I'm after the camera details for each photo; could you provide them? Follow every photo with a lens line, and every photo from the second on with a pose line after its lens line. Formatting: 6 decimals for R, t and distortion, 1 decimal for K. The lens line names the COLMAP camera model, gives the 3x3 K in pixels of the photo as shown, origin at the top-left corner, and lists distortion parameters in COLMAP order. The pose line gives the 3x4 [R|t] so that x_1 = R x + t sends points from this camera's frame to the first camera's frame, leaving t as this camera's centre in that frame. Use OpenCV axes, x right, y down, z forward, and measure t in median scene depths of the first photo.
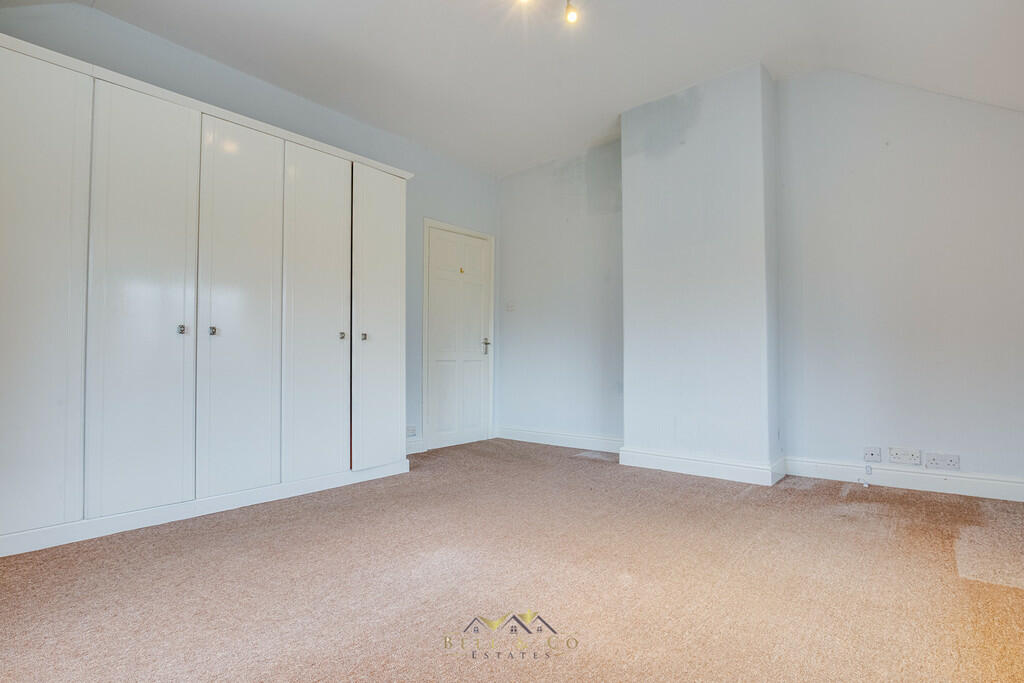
lens RADIAL K [[502.9, 0, 512.0], [0, 502.9, 341.5], [0, 0, 1]] dist [-0.001252, -0.000097]
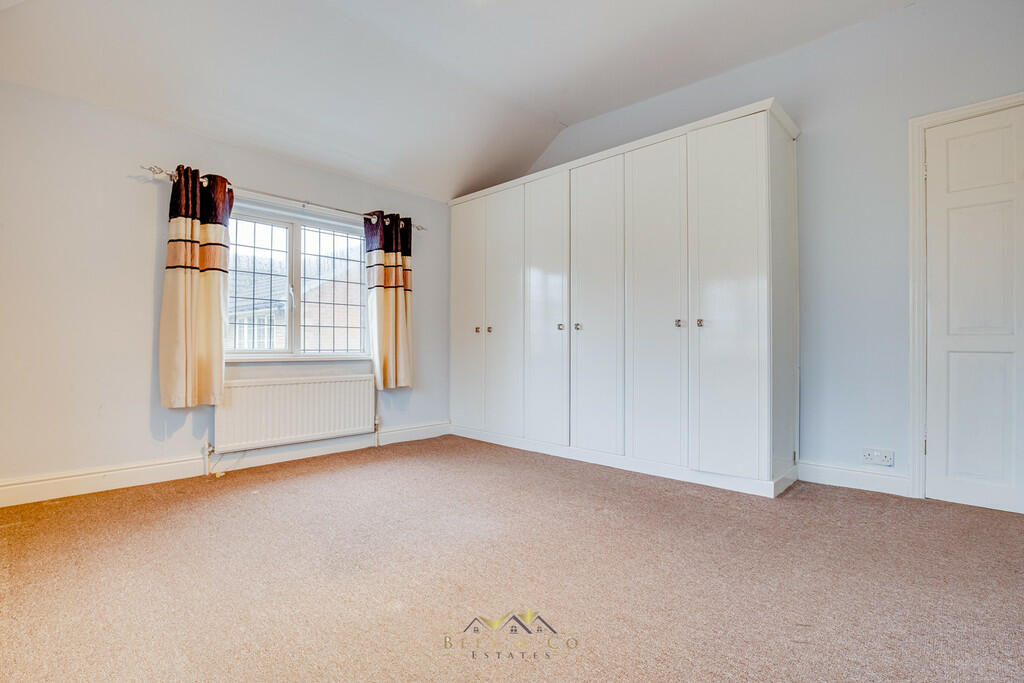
lens RADIAL K [[494.6, 0, 512.0], [0, 494.6, 341.5], [0, 0, 1]] dist [-0.001819, 0.000007]
pose [[-0.047180, -0.007938, -0.998855, 0.761473], [0.030654, 0.999486, -0.009391, 0.027197], [0.998416, -0.031062, -0.046913, 0.899737]]
